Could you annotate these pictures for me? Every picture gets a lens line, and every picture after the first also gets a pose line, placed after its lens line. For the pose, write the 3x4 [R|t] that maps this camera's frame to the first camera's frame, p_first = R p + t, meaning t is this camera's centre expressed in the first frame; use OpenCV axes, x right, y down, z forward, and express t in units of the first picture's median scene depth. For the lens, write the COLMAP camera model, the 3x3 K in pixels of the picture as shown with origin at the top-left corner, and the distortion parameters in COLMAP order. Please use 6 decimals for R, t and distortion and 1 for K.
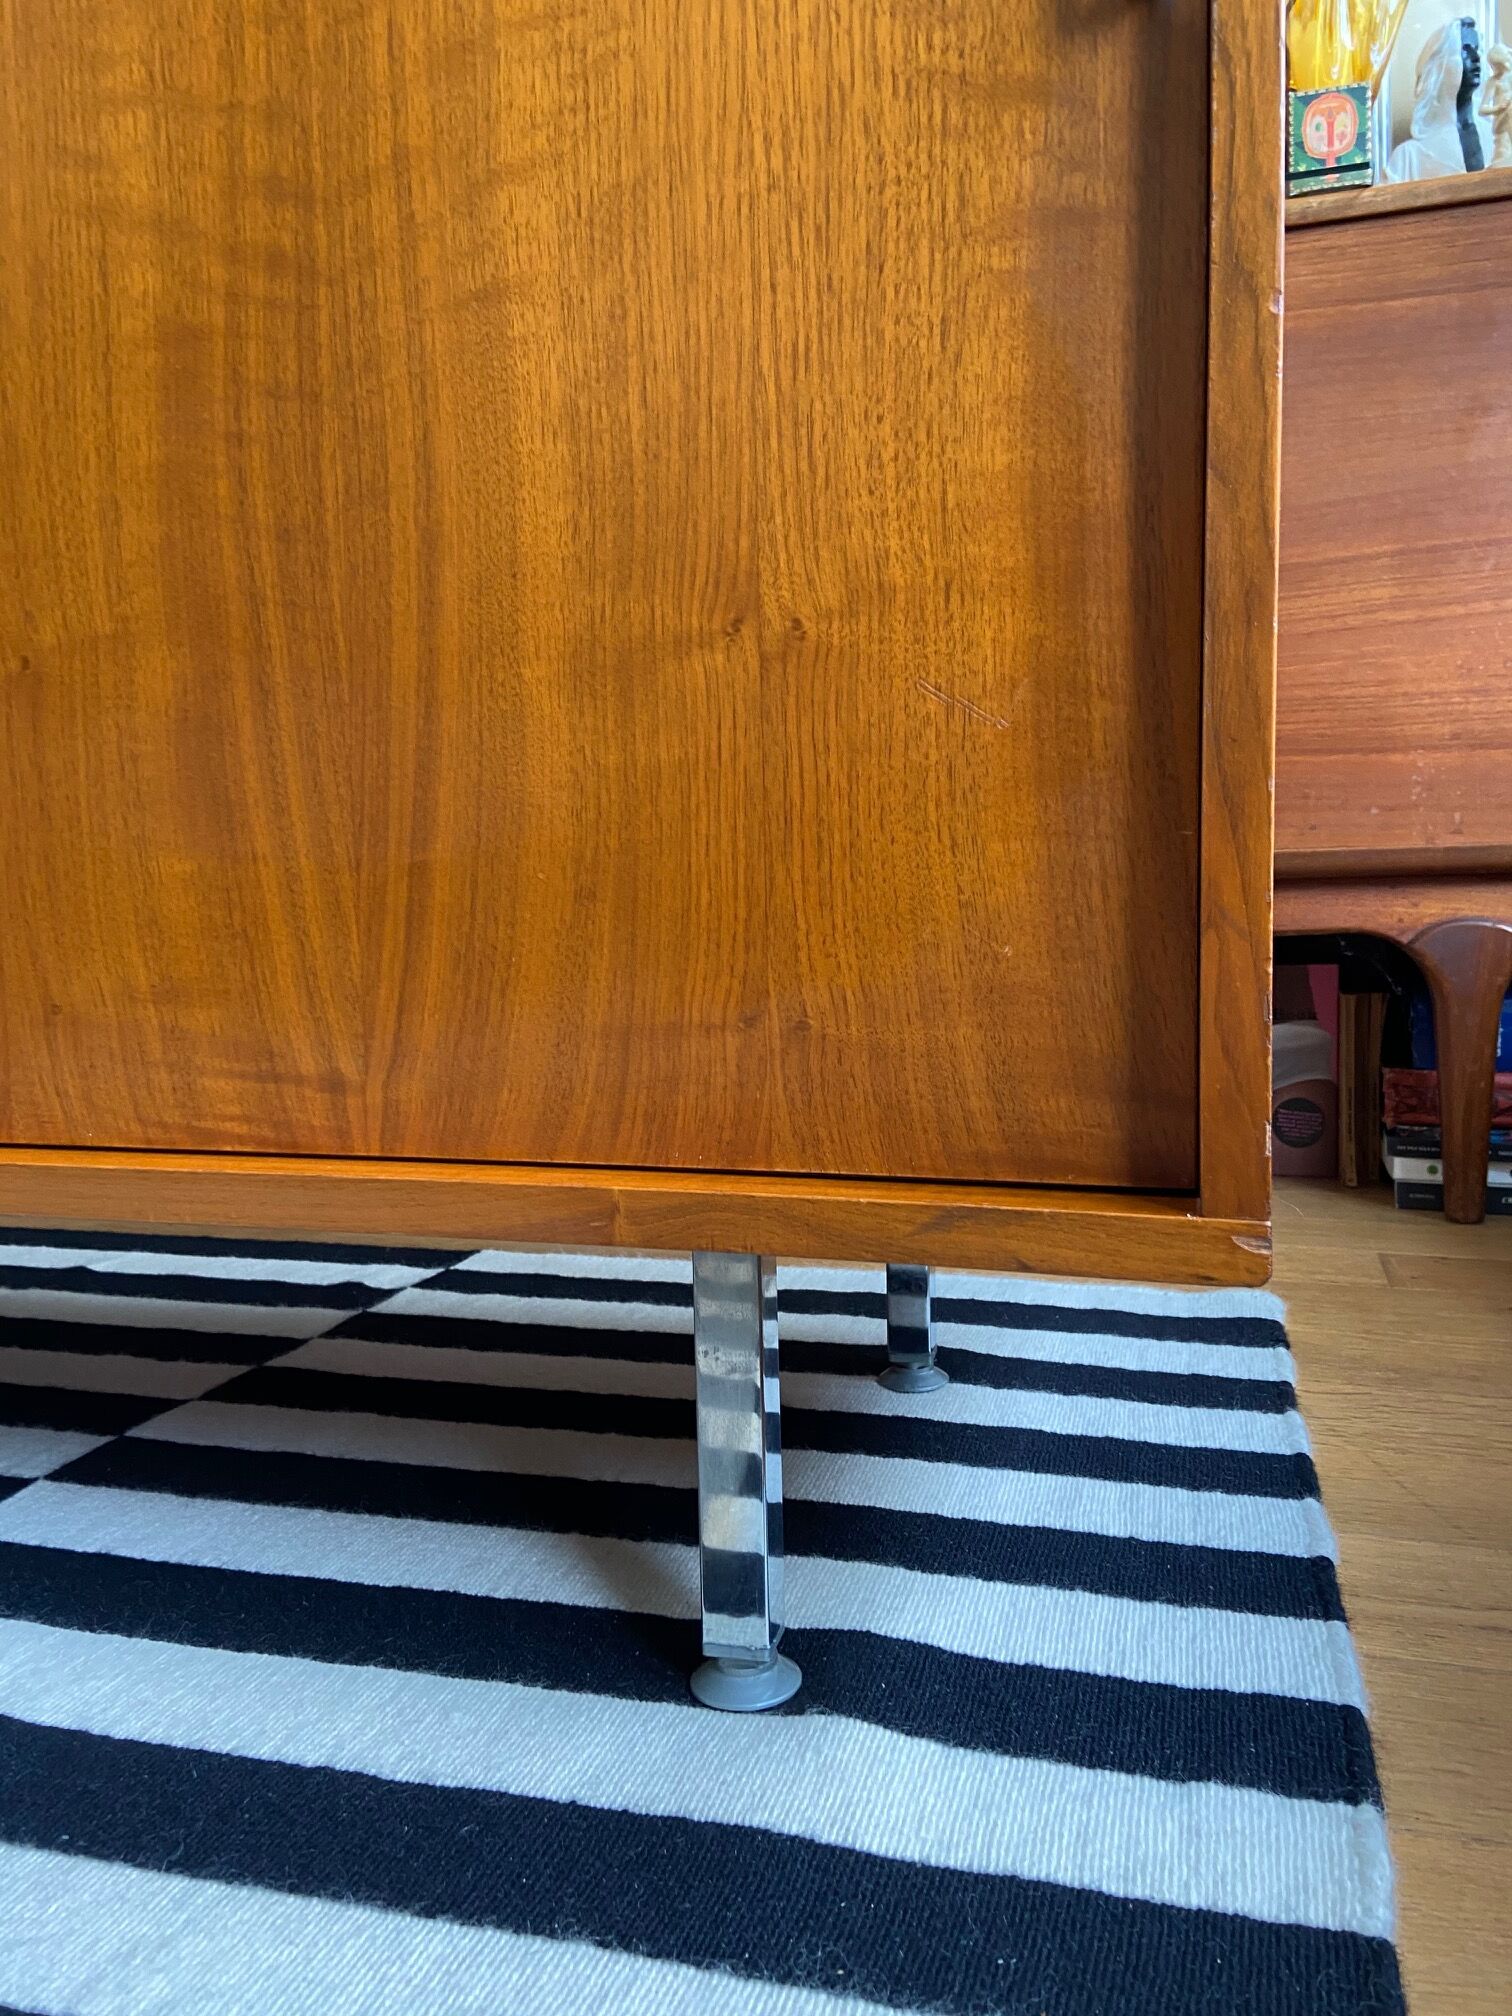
lens RADIAL K [[1510.0, 0, 768.4], [0, 1510.0, 989.8], [0, 0, 1]] dist [0.111074, -0.137377]
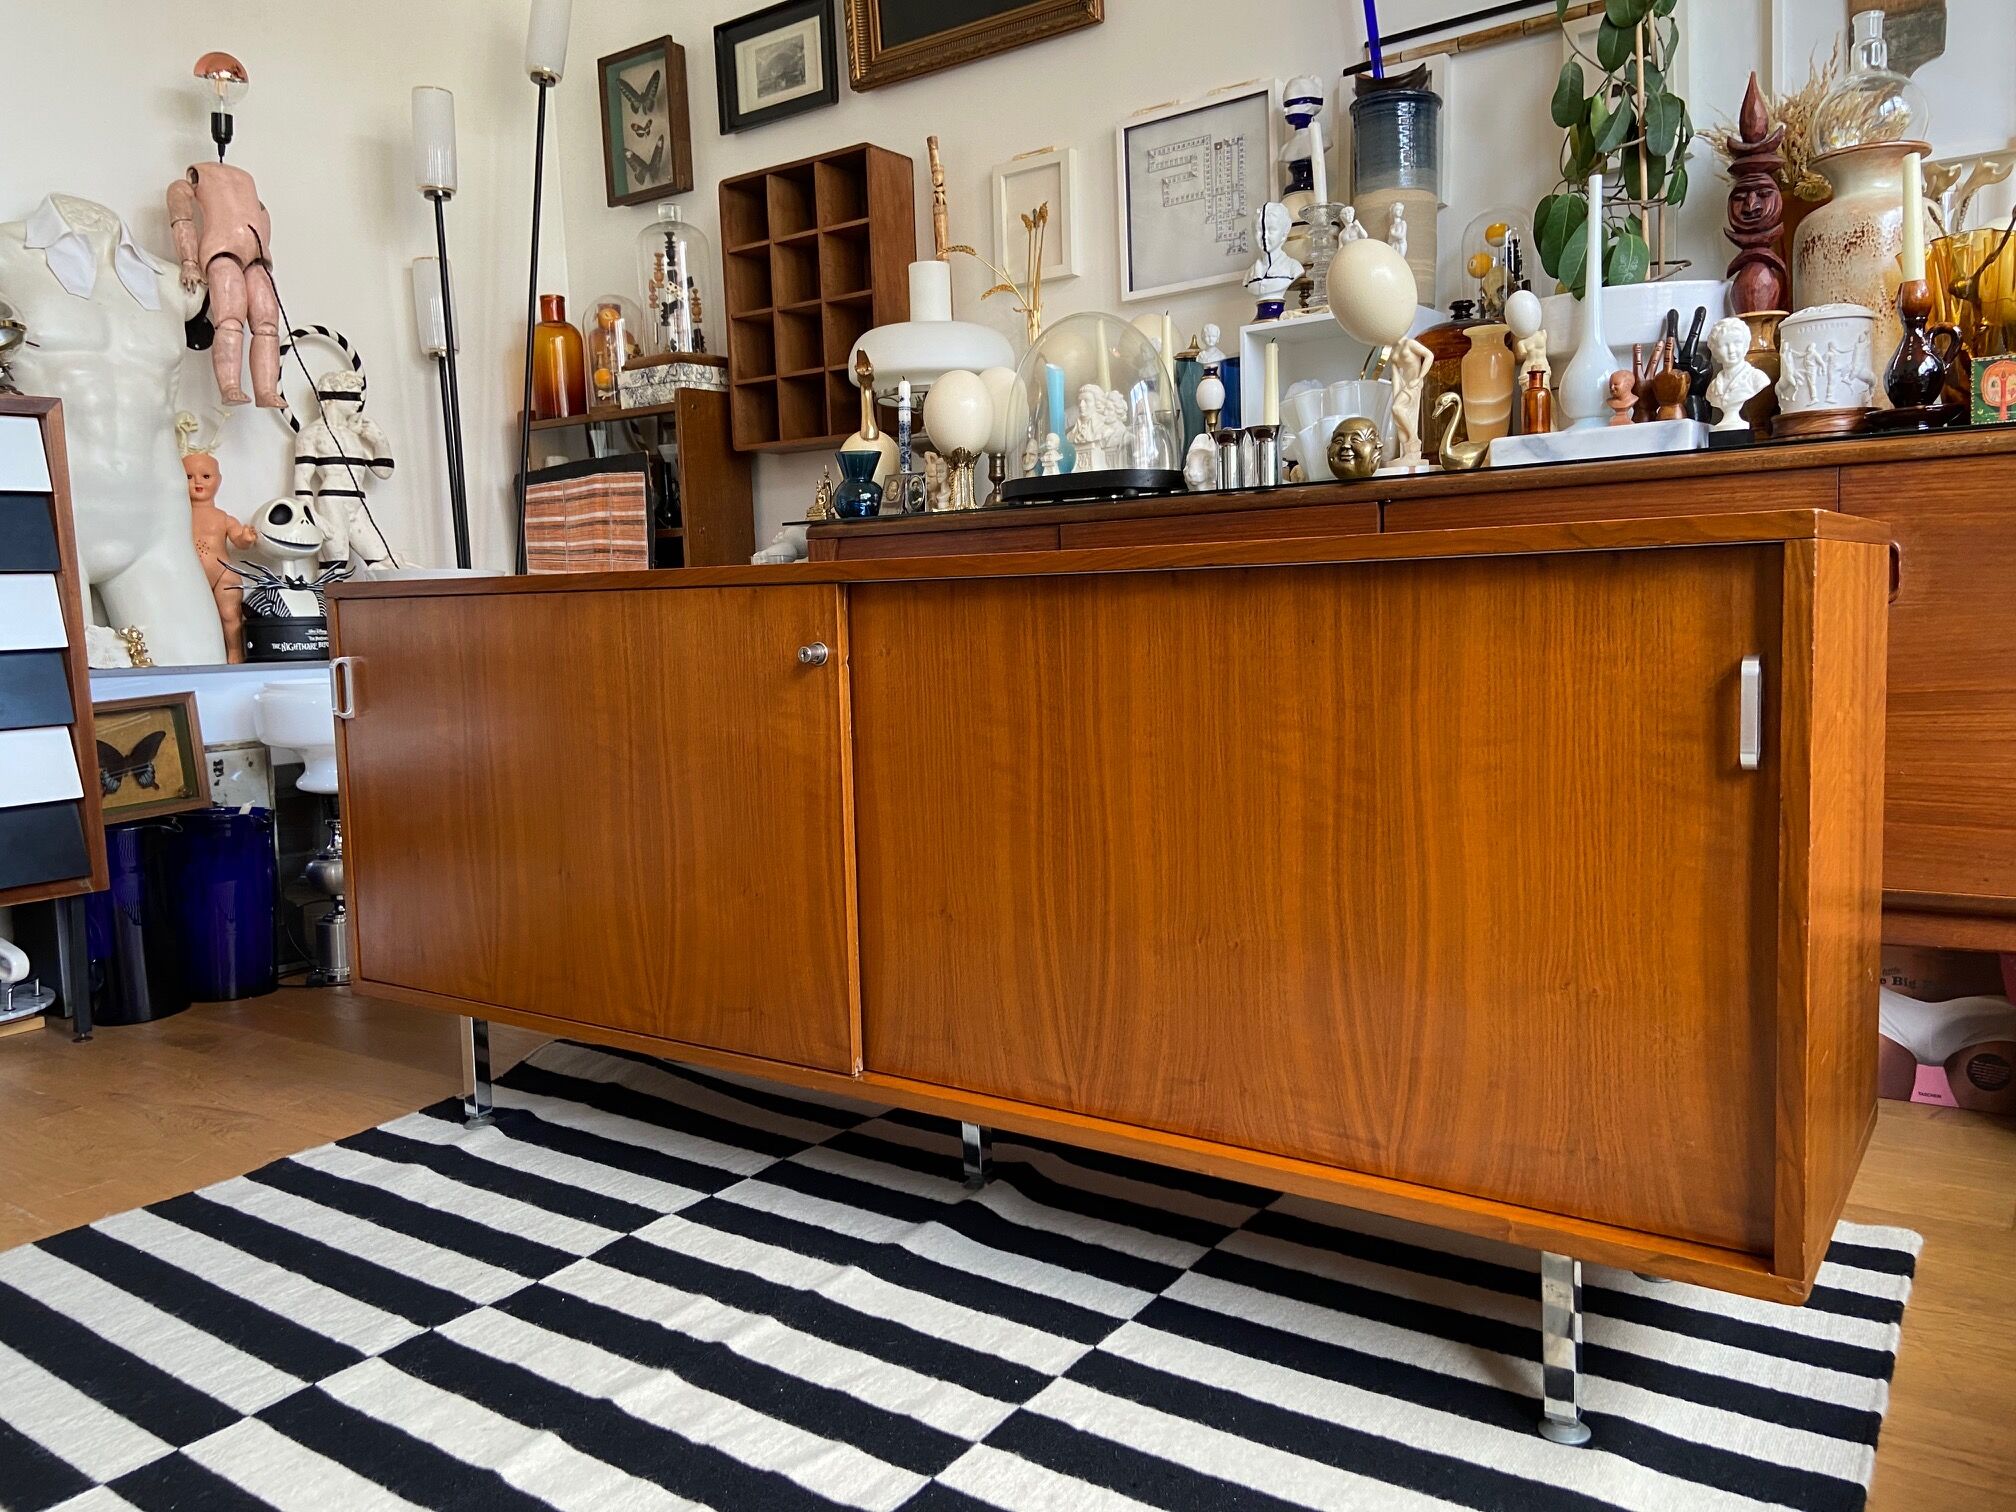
lens RADIAL K [[1510.0, 0, 999.2], [0, 1510.0, 739.2], [0, 0, 1]] dist [0.111074, -0.137377]
pose [[0.946105, 0.014329, -0.323543, -0.086355], [-0.004991, 0.999547, 0.029674, -0.658395], [0.323821, -0.026460, 0.945748, -1.451083]]
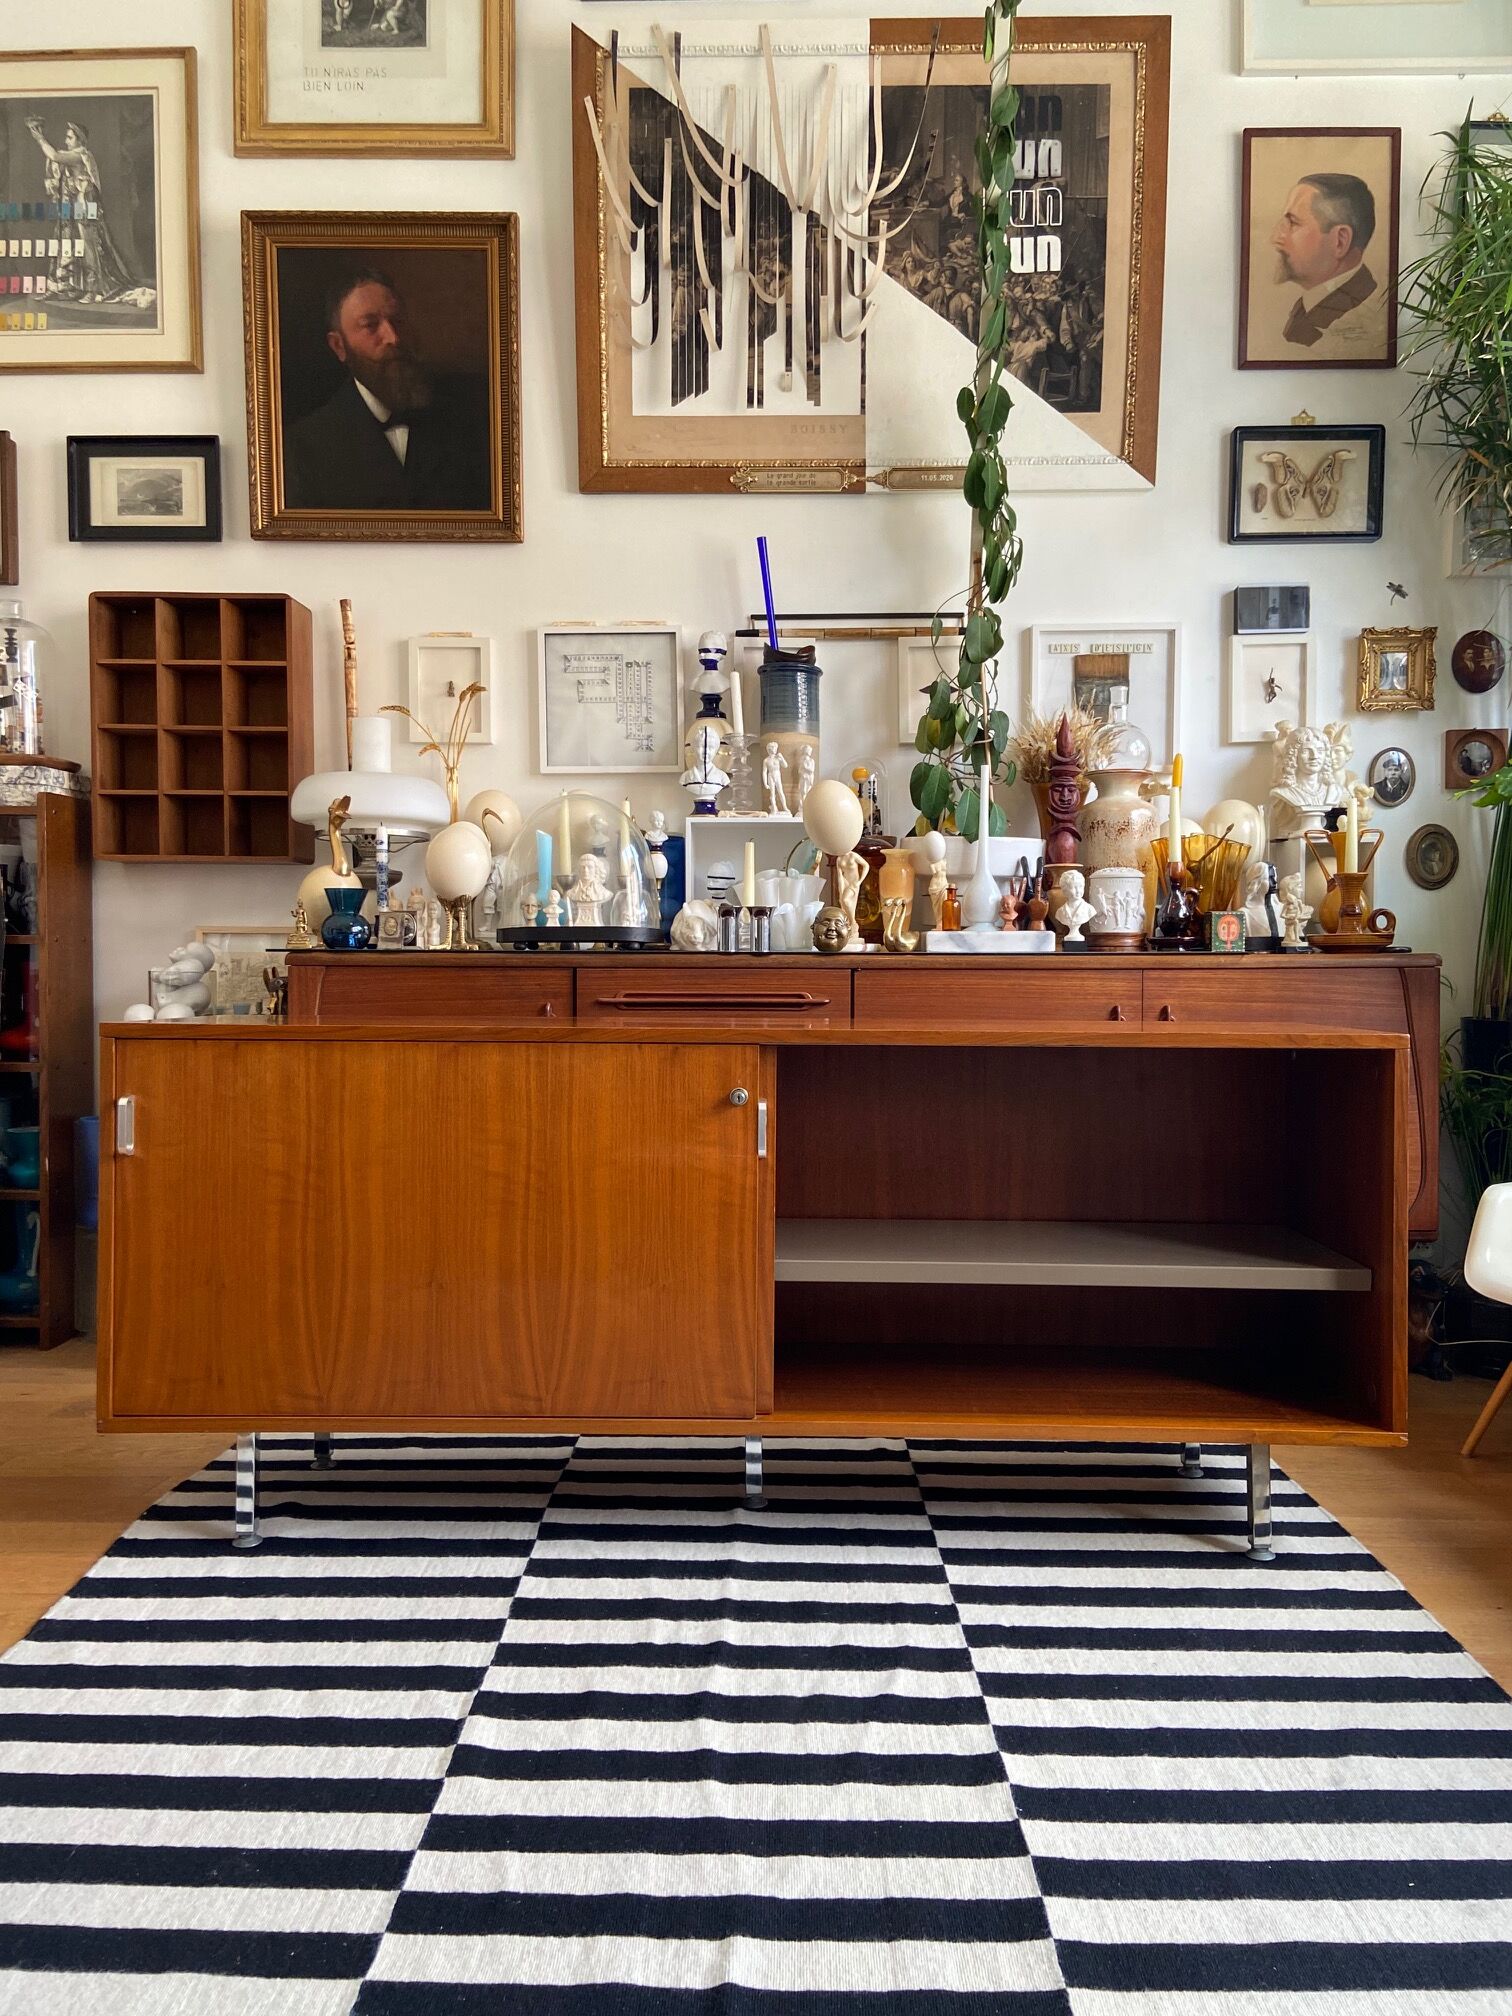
lens RADIAL K [[1510.0, 0, 767.6], [0, 1510.0, 1001.6], [0, 0, 1]] dist [0.111074, -0.137377]
pose [[0.962063, 0.010742, 0.272615, -2.395165], [0.000204, 0.999196, -0.040092, -0.843809], [-0.272827, 0.038627, 0.961287, -2.602739]]
